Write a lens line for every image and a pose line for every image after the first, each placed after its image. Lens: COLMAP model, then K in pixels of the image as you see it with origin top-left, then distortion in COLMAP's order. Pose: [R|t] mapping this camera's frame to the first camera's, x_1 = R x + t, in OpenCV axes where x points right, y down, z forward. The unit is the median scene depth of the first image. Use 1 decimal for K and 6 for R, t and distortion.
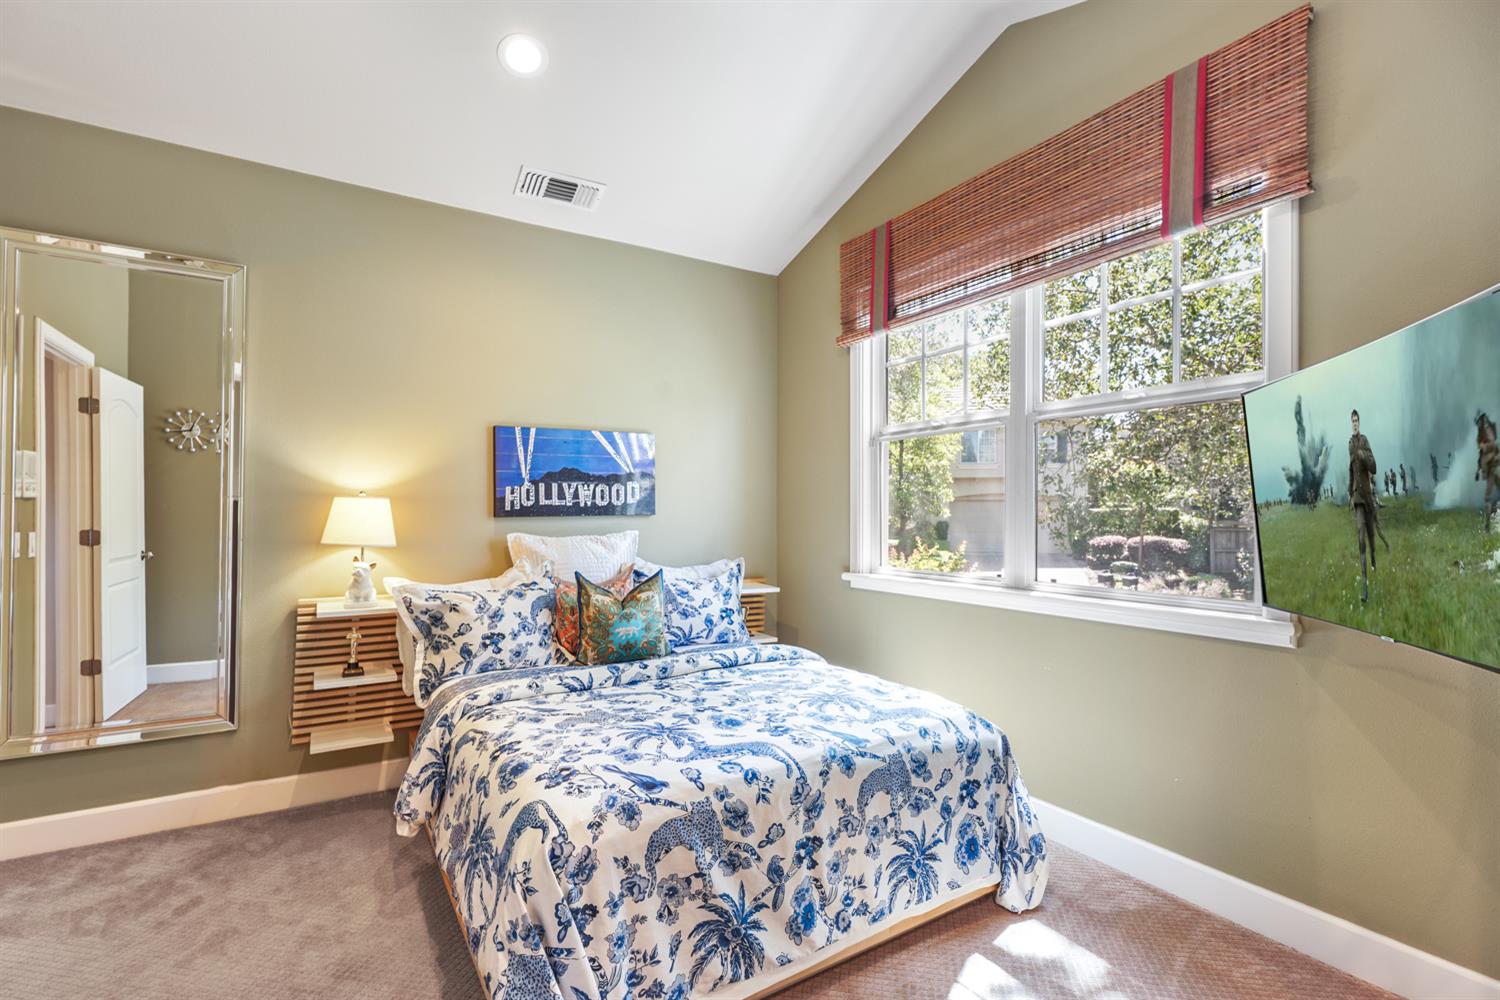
lens RADIAL K [[682.1, 0, 749.0], [0, 682.1, 485.6], [0, 0, 1]] dist [-0.000760, 0.000764]
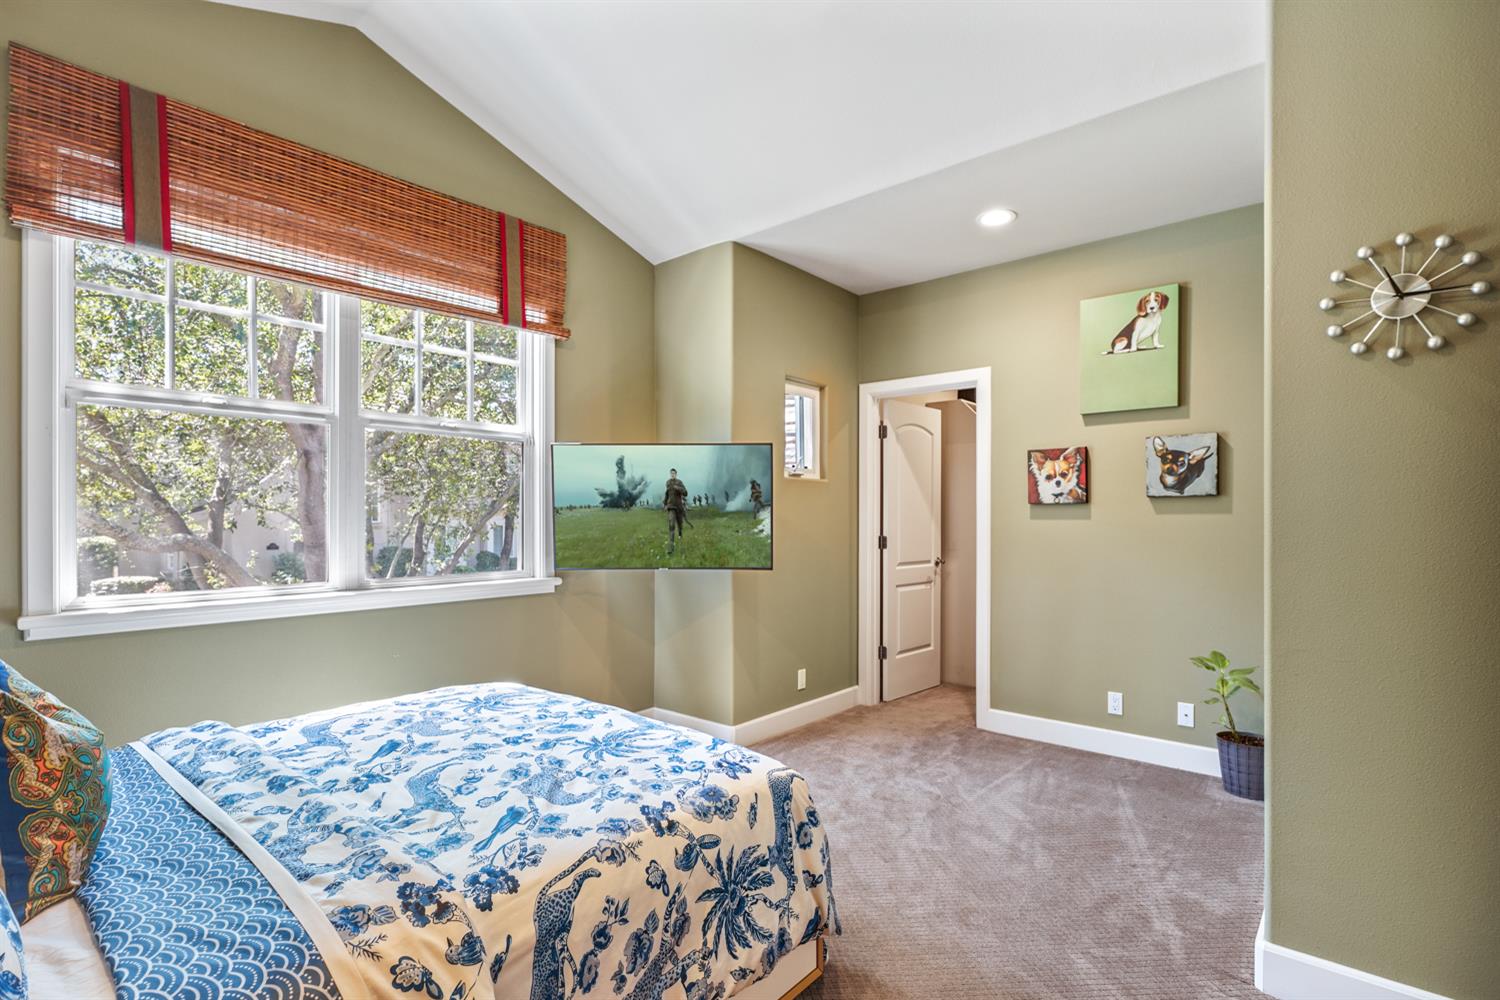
lens RADIAL K [[714.6, 0, 750.0], [0, 714.6, 500.0], [0, 0, 1]] dist [-0.002572, 0.000071]
pose [[-0.303542, 0.023234, 0.952535, -1.201415], [-0.035369, 0.998739, -0.035632, 0.059848], [-0.952161, -0.044506, -0.302338, 1.203198]]
